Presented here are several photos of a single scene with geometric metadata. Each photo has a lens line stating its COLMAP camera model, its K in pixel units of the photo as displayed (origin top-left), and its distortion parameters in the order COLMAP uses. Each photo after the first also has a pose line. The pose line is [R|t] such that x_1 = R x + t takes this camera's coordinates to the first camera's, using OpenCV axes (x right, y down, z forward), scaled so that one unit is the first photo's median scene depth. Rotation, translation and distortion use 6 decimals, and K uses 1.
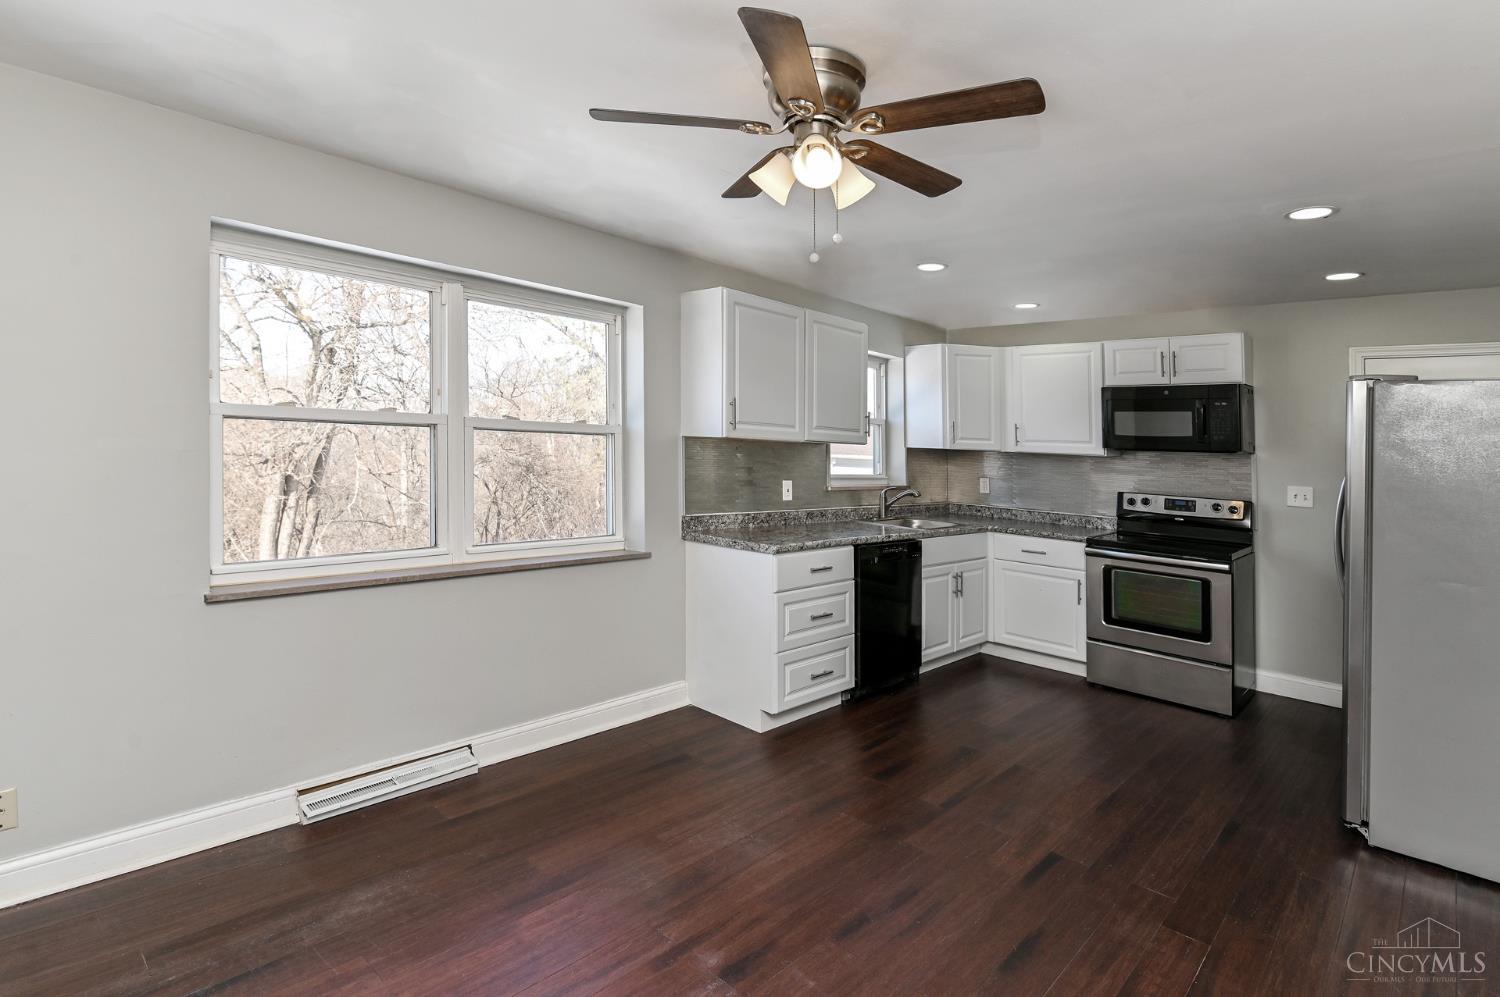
lens RADIAL K [[738.7, 0, 692.5], [0, 738.7, 417.1], [0, 0, 1]] dist [-0.001605, -0.001543]
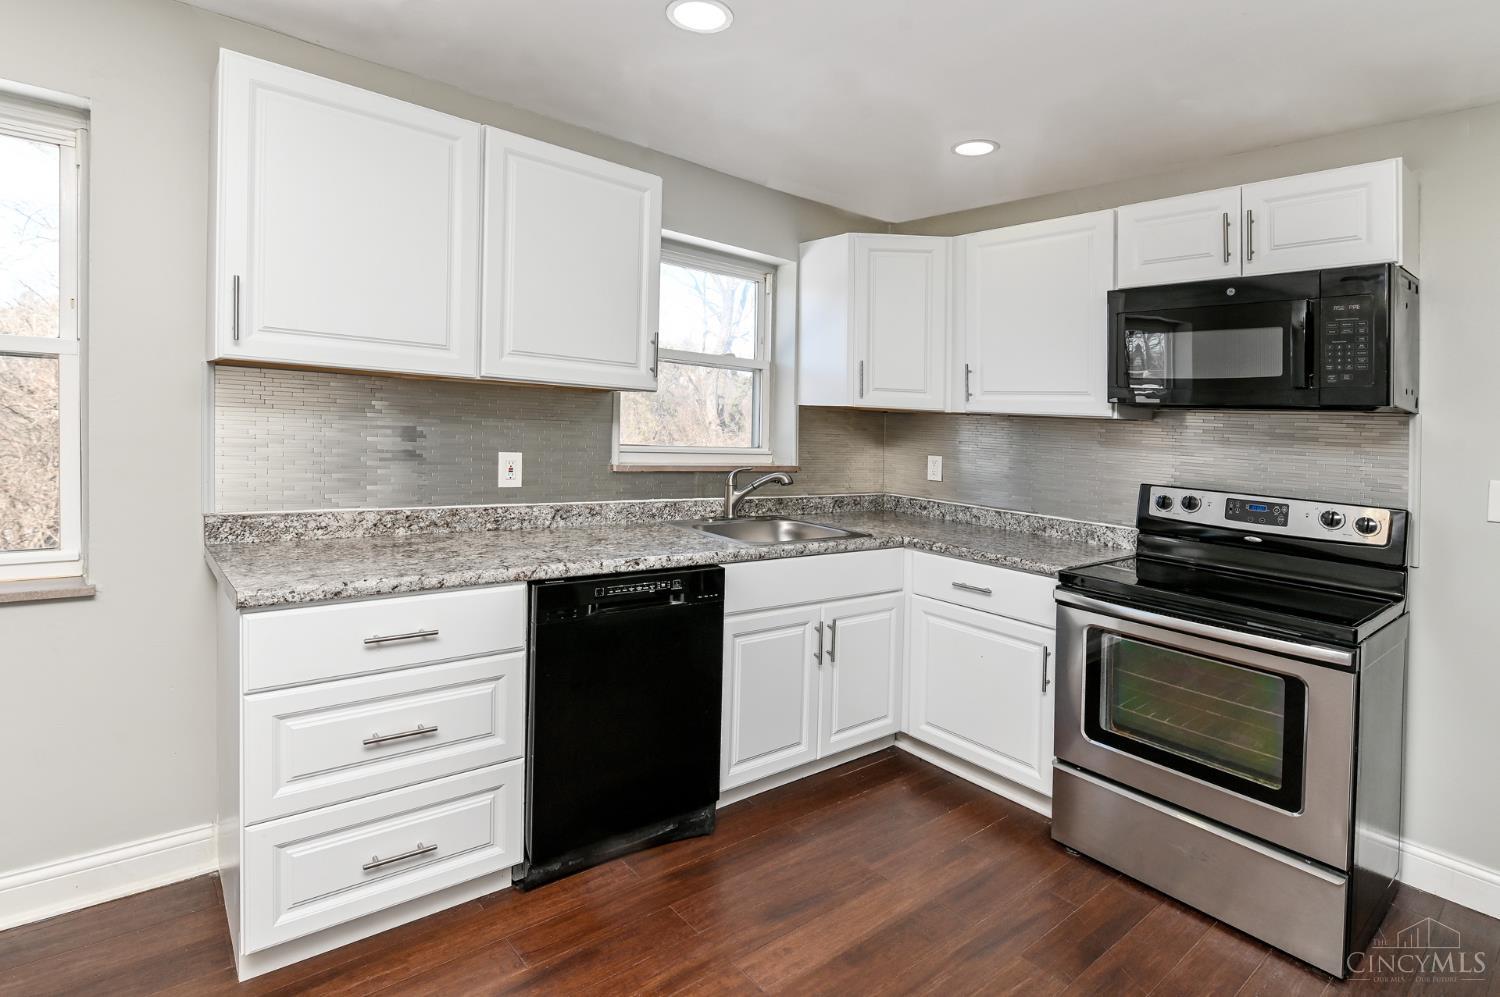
lens RADIAL K [[738.7, 0, 692.5], [0, 738.7, 417.1], [0, 0, 1]] dist [-0.001605, -0.001543]
pose [[0.993531, 0.011405, -0.112985, 0.330693], [-0.007860, 0.999464, 0.031767, 0.039287], [0.113286, -0.030673, 0.993089, 0.448688]]
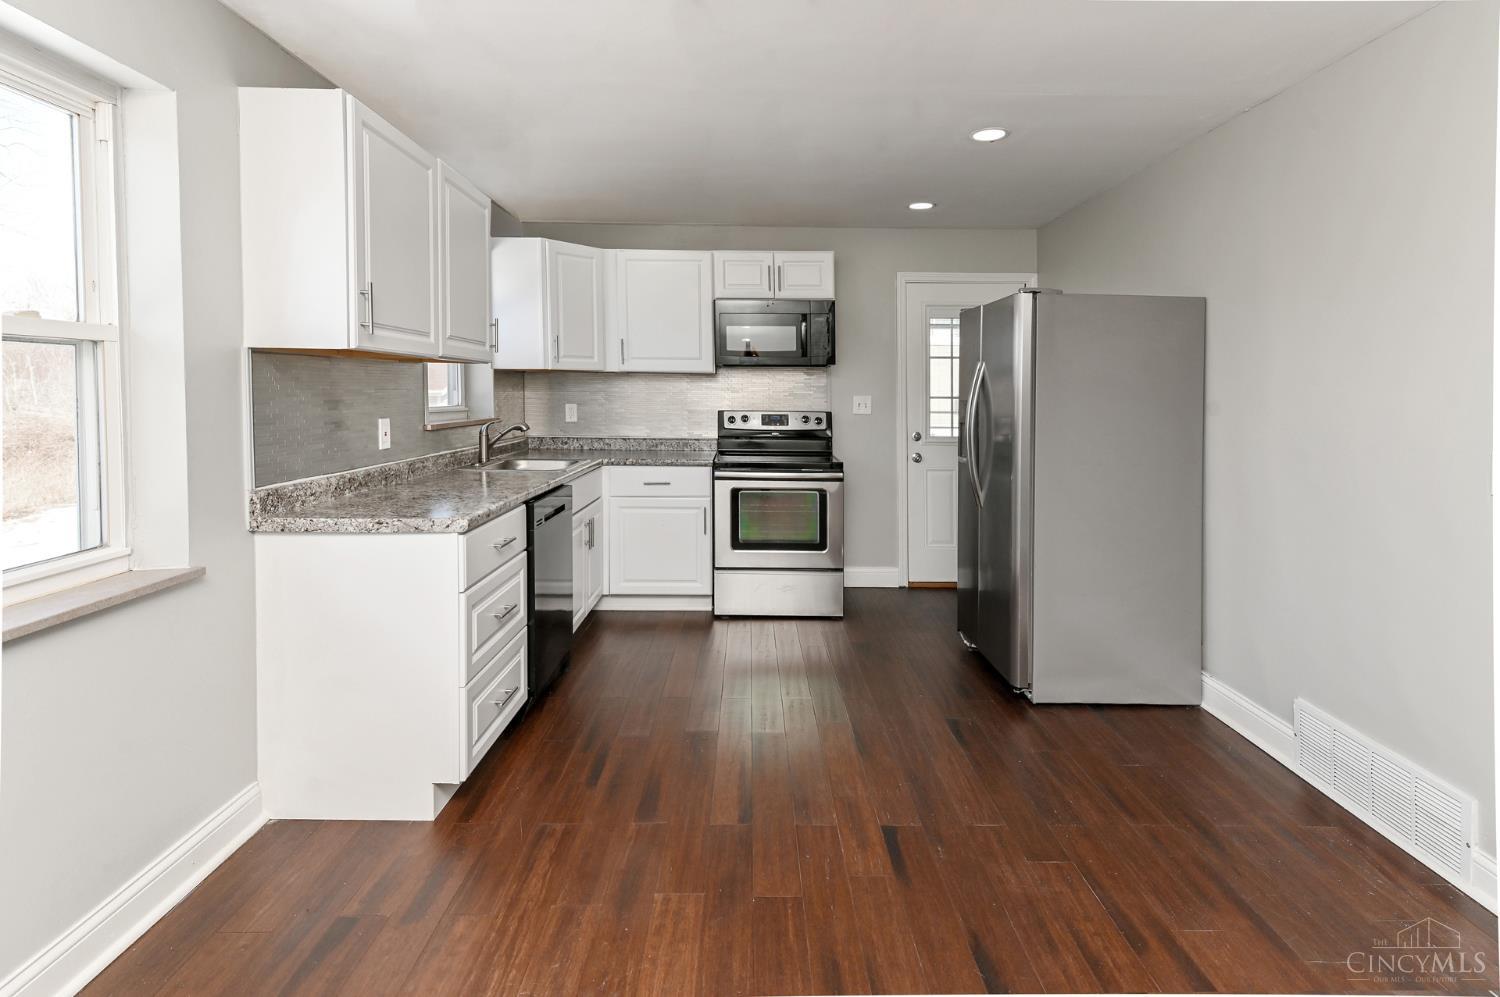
lens RADIAL K [[817.1, 0, 746.8], [0, 817.1, 367.4], [0, 0, 1]] dist [0.022262, -0.000518]
pose [[0.698965, -0.014996, 0.714999, -0.167293], [-0.005865, 0.999626, 0.026700, 0.018675], [-0.715132, -0.022855, 0.698616, 0.257439]]
